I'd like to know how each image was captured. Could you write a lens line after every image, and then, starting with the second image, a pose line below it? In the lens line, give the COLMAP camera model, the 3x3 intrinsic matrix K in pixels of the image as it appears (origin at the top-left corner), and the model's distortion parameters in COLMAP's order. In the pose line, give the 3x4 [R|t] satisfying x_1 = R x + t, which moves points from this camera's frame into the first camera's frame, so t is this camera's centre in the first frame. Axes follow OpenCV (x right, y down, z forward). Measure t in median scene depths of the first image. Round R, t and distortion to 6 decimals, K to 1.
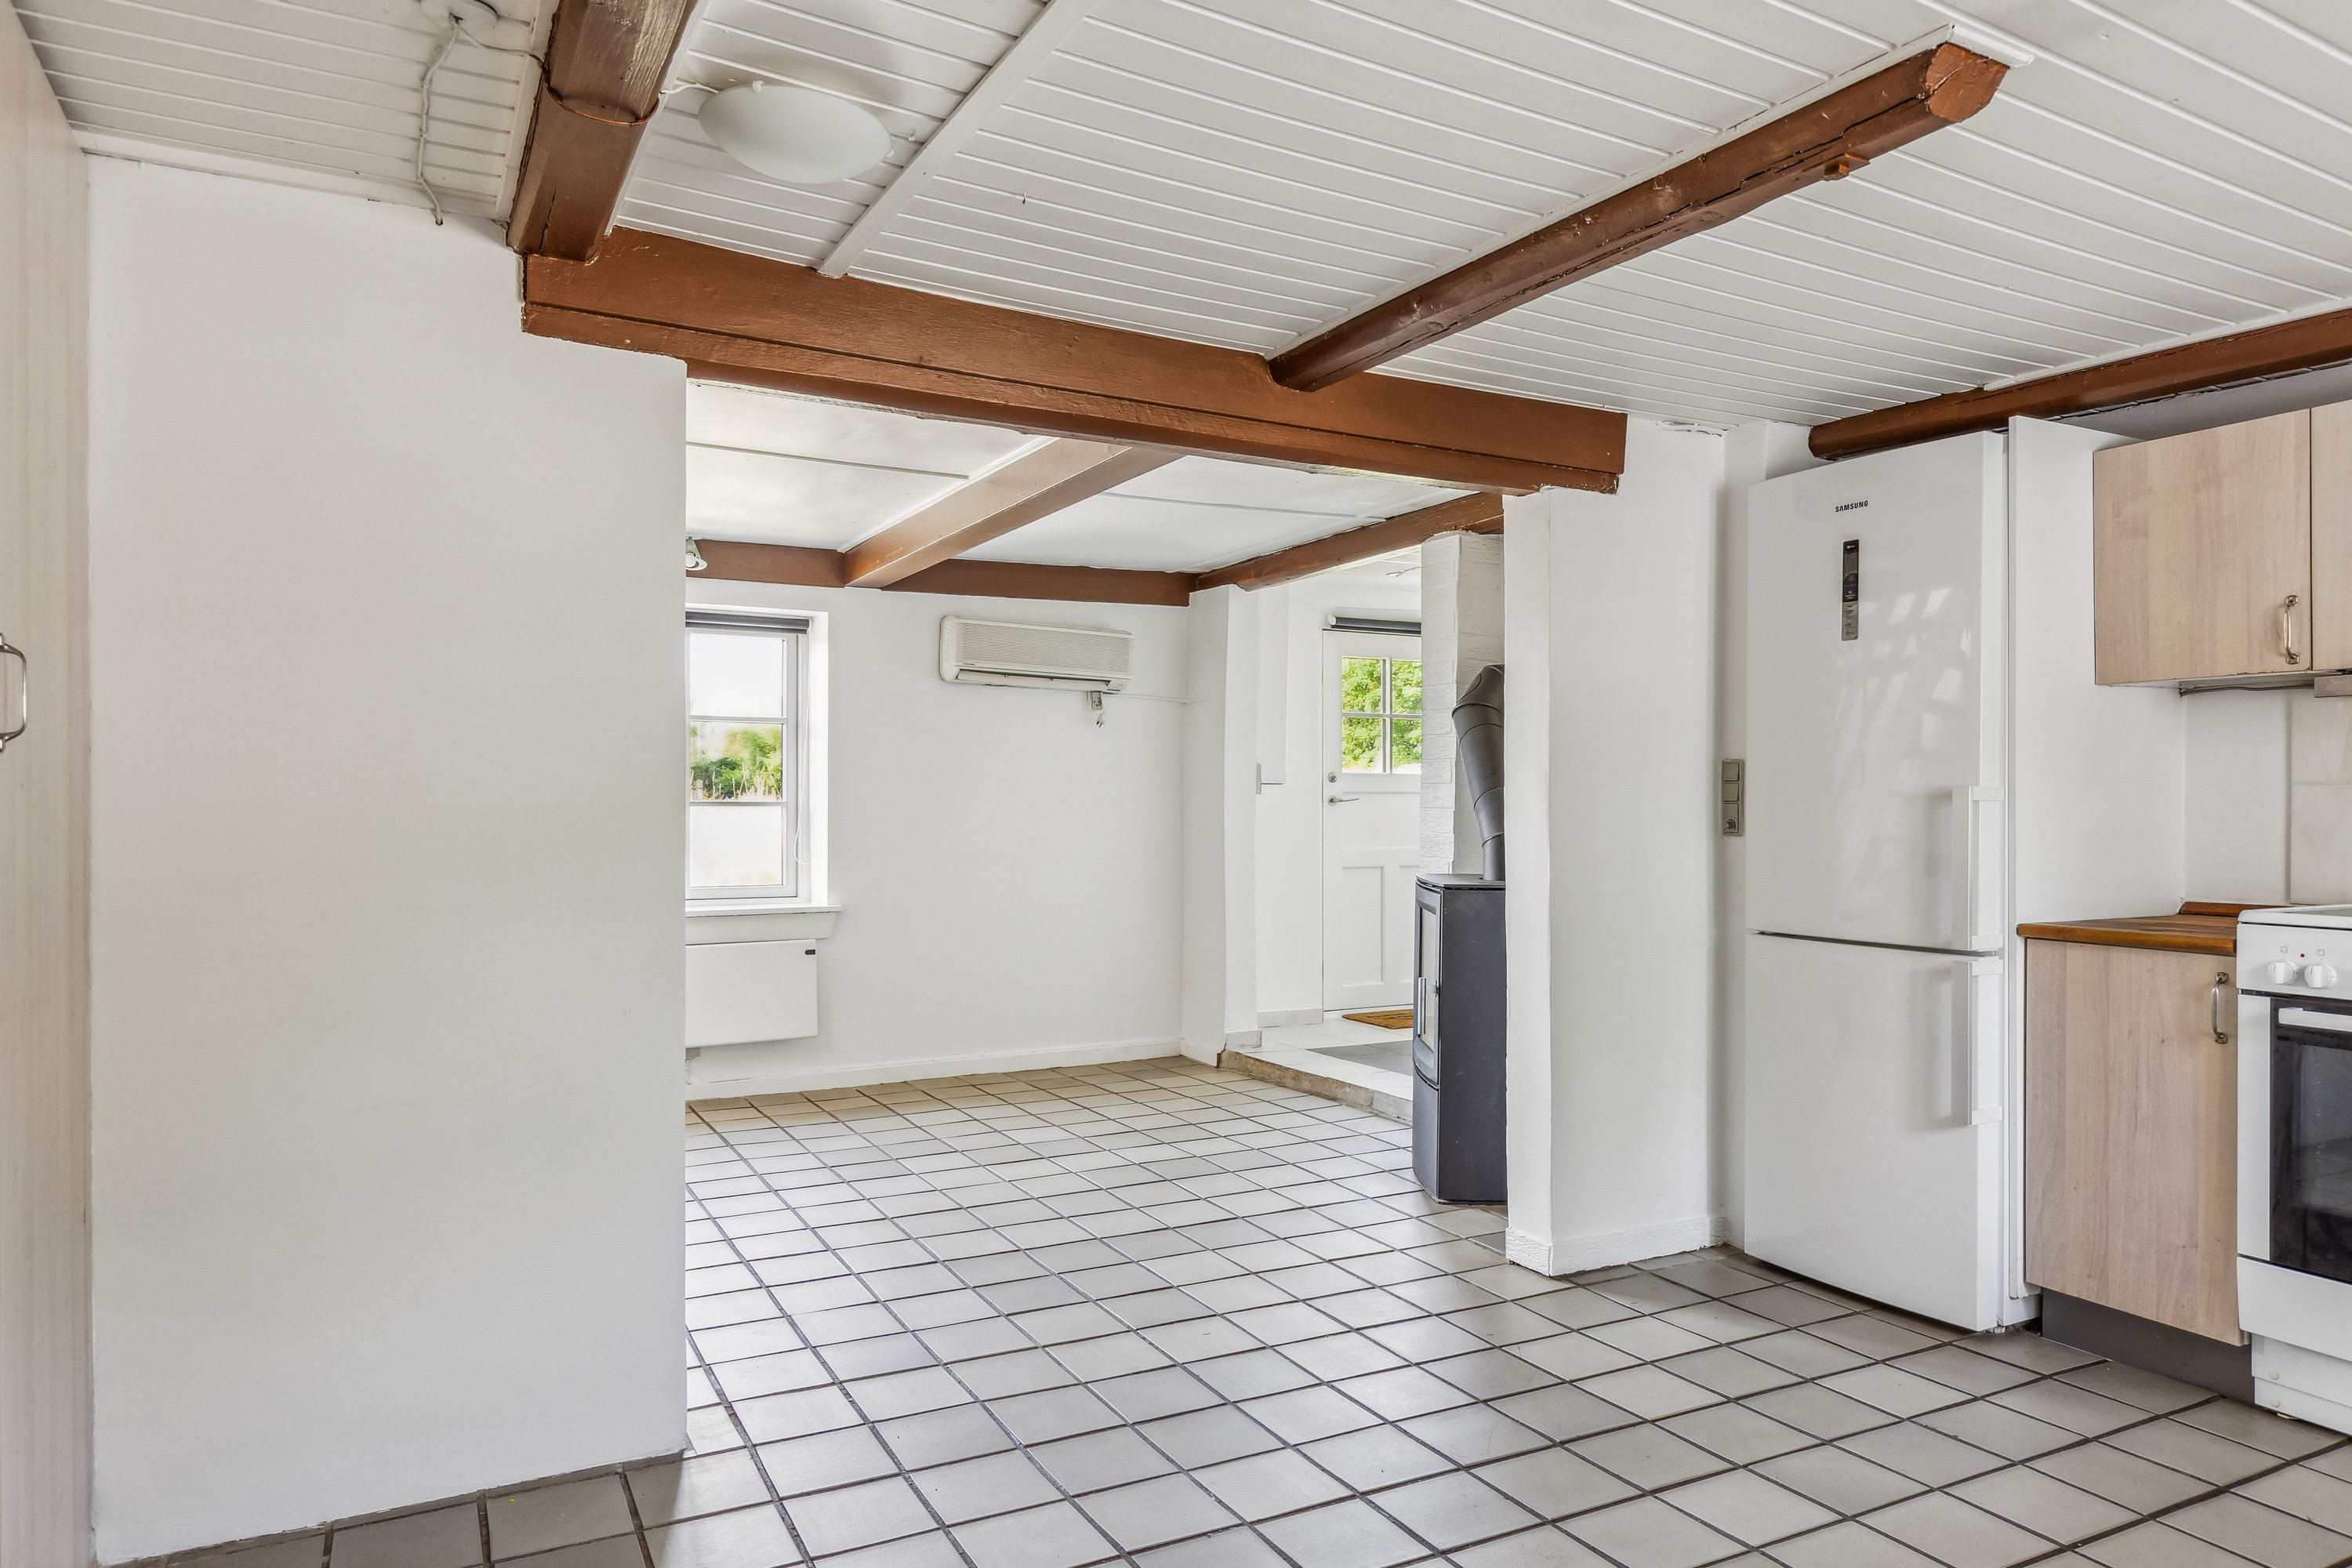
lens RADIAL K [[1475.7, 0, 1182.0], [0, 1475.7, 803.8], [0, 0, 1]] dist [-0.003749, 0.002800]
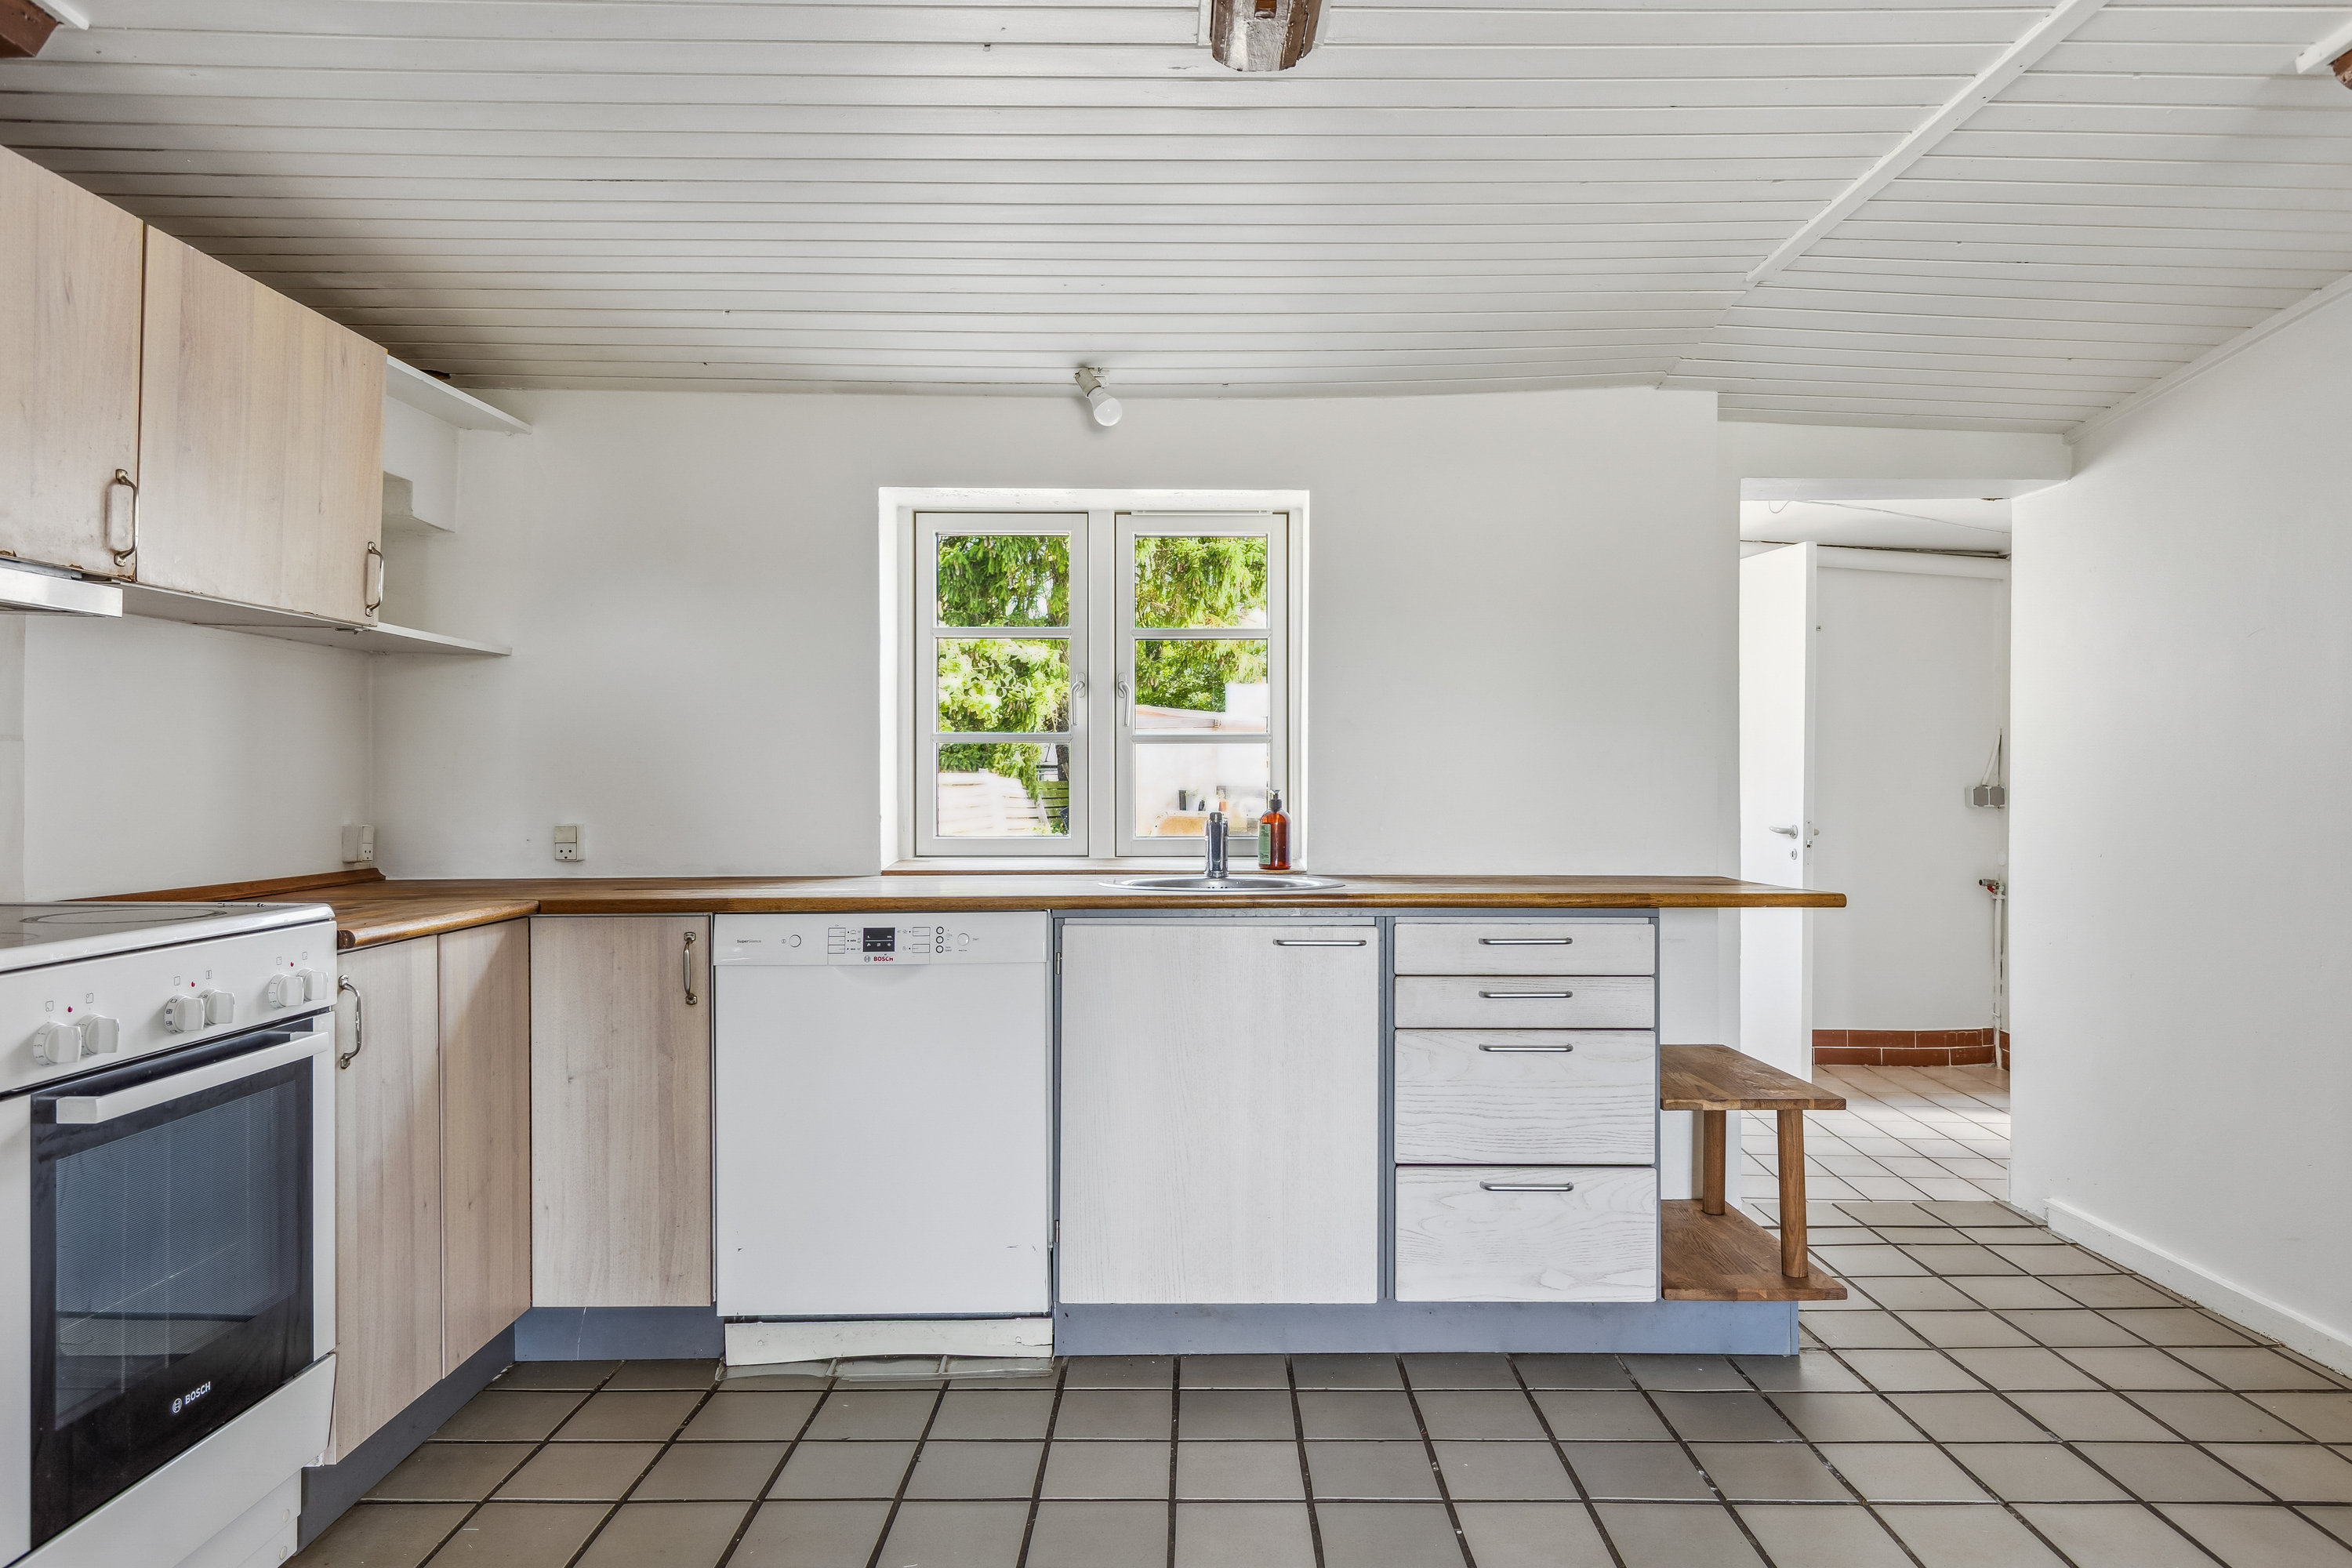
lens RADIAL K [[1514.4, 0, 1191.9], [0, 1514.4, 785.9], [0, 0, 1]] dist [0.010433, 0.000422]
pose [[-0.884330, -0.003772, 0.466846, 0.042968], [-0.000949, 0.999980, 0.006281, 0.004989], [-0.466861, 0.005111, -0.884316, 0.985147]]
